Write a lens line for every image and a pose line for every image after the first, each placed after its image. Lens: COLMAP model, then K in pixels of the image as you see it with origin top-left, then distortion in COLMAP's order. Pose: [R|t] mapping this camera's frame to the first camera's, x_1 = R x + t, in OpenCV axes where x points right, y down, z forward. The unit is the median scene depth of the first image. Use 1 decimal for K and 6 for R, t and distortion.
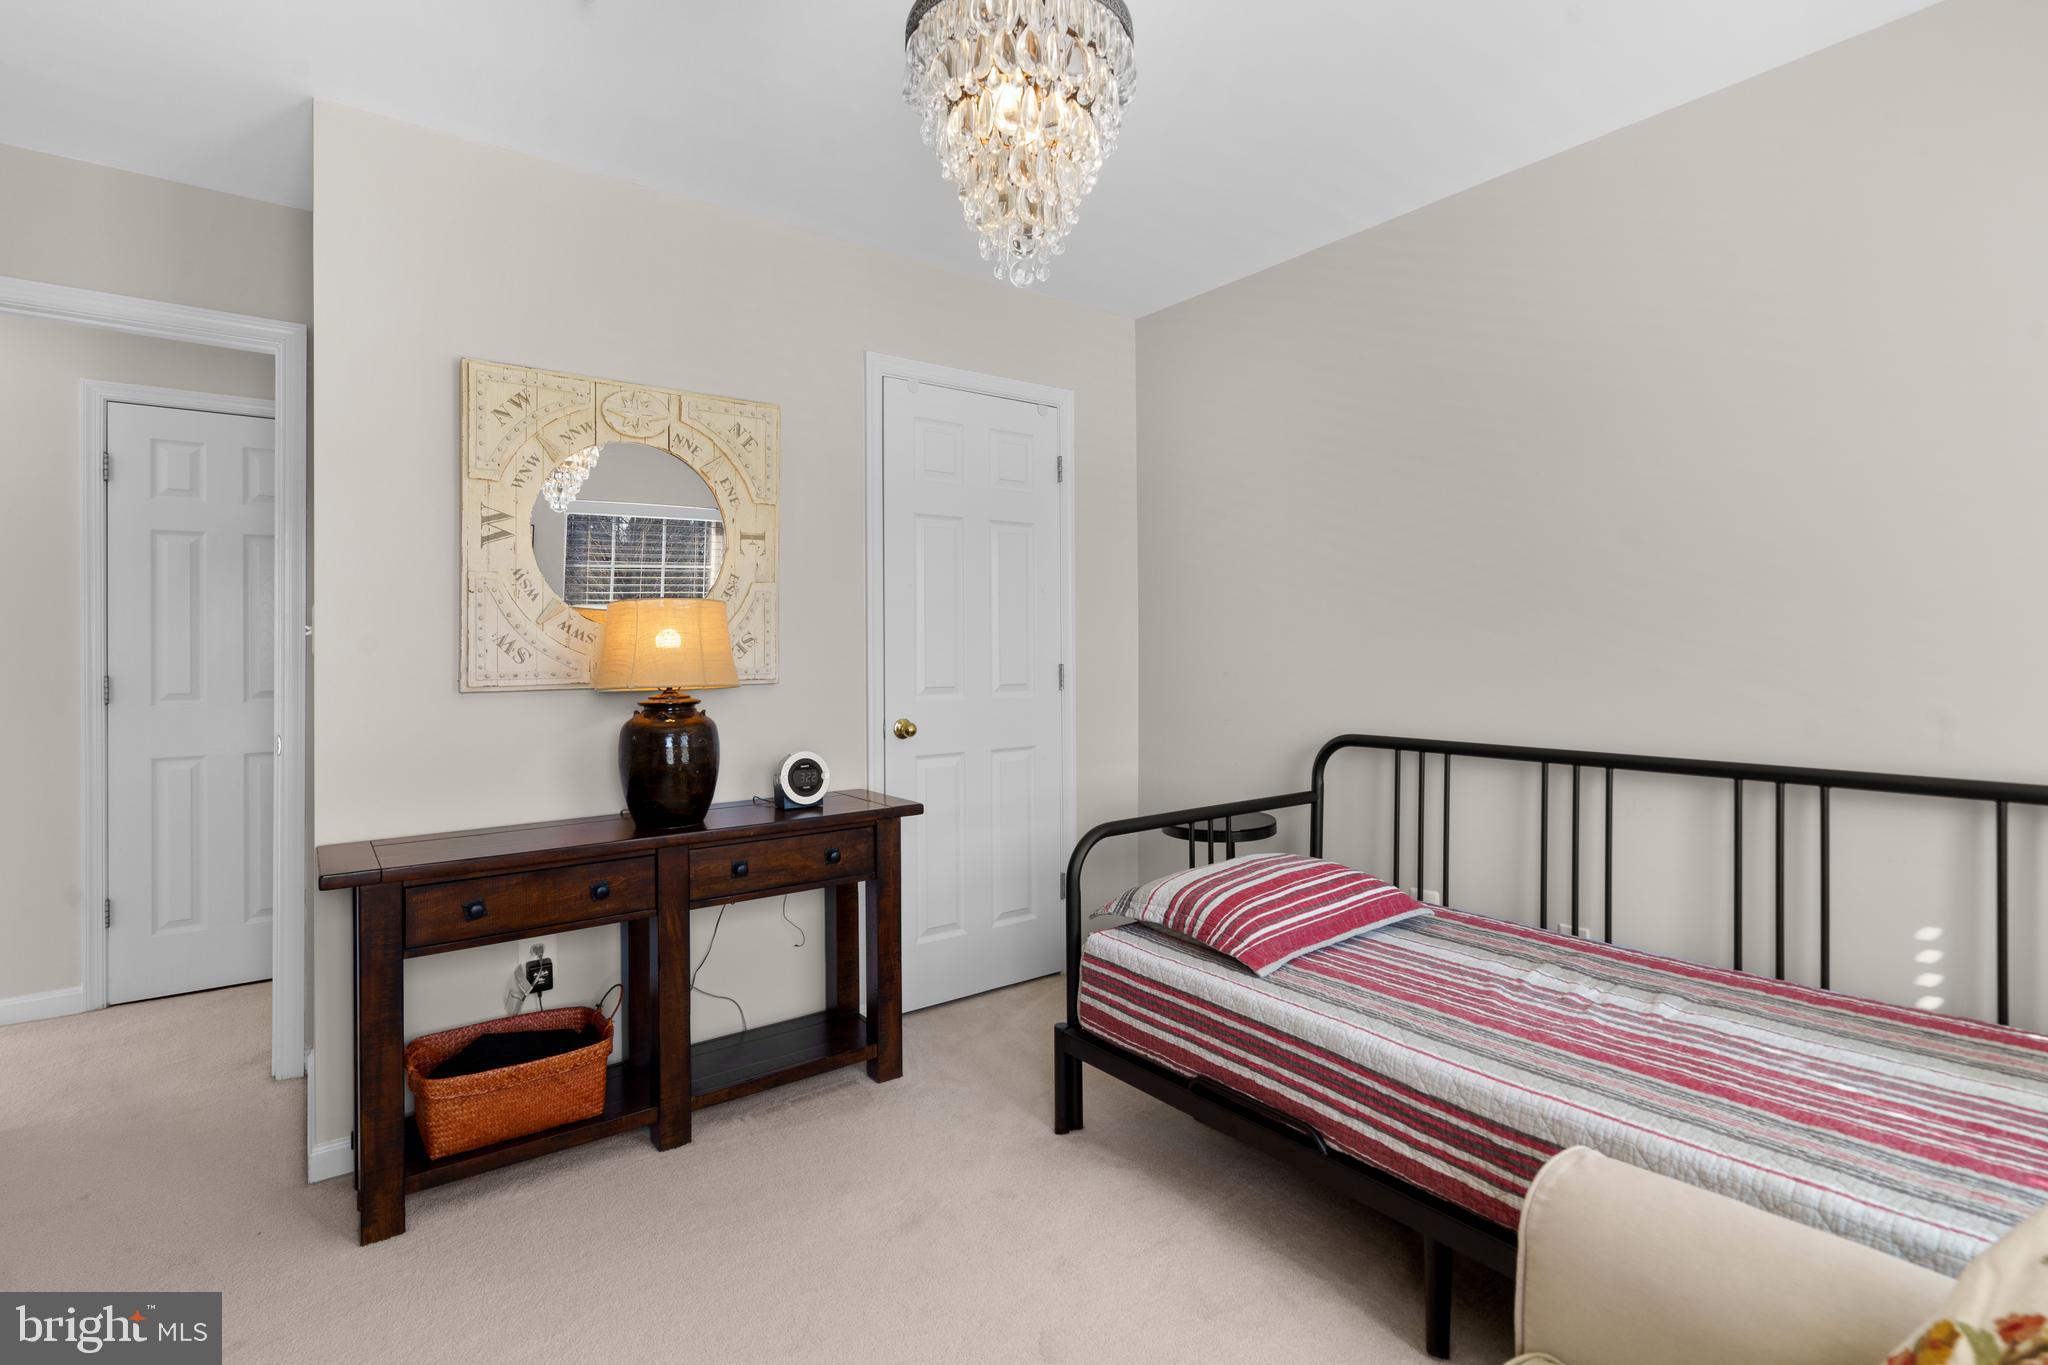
lens RADIAL K [[943.5, 0, 1024.0], [0, 943.5, 682.5], [0, 0, 1]] dist [-0.008060, -0.000018]
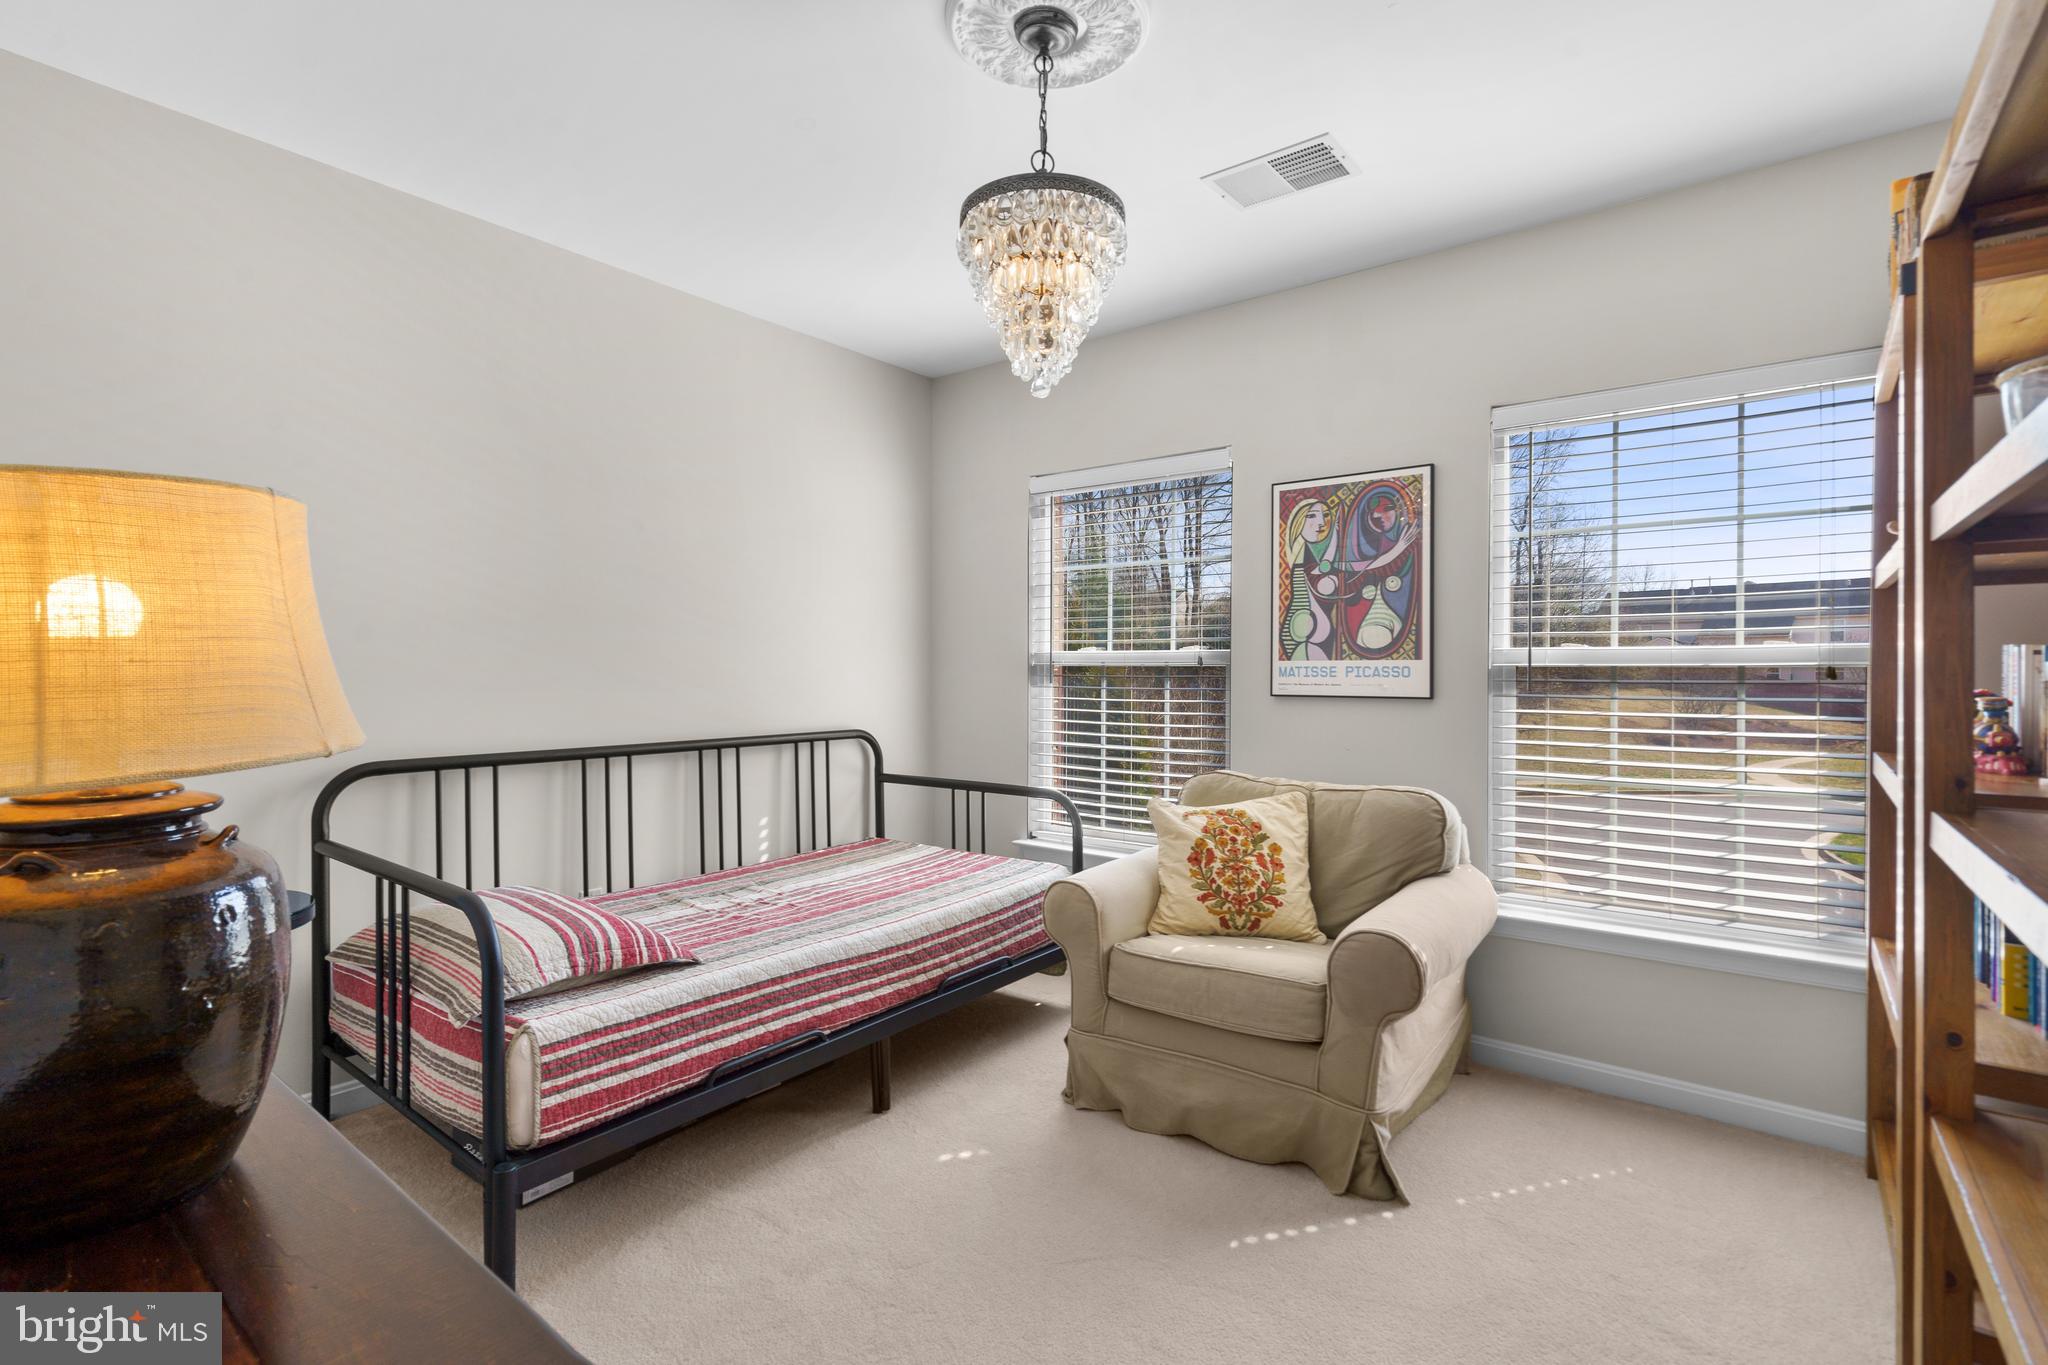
lens RADIAL K [[943.5, 0, 1024.0], [0, 943.5, 682.5], [0, 0, 1]] dist [-0.008060, -0.000018]
pose [[-0.242184, -0.017796, 0.970067, -0.956730], [0.029658, 0.999229, 0.025735, -0.035286], [-0.969777, 0.035003, -0.241469, 0.940202]]
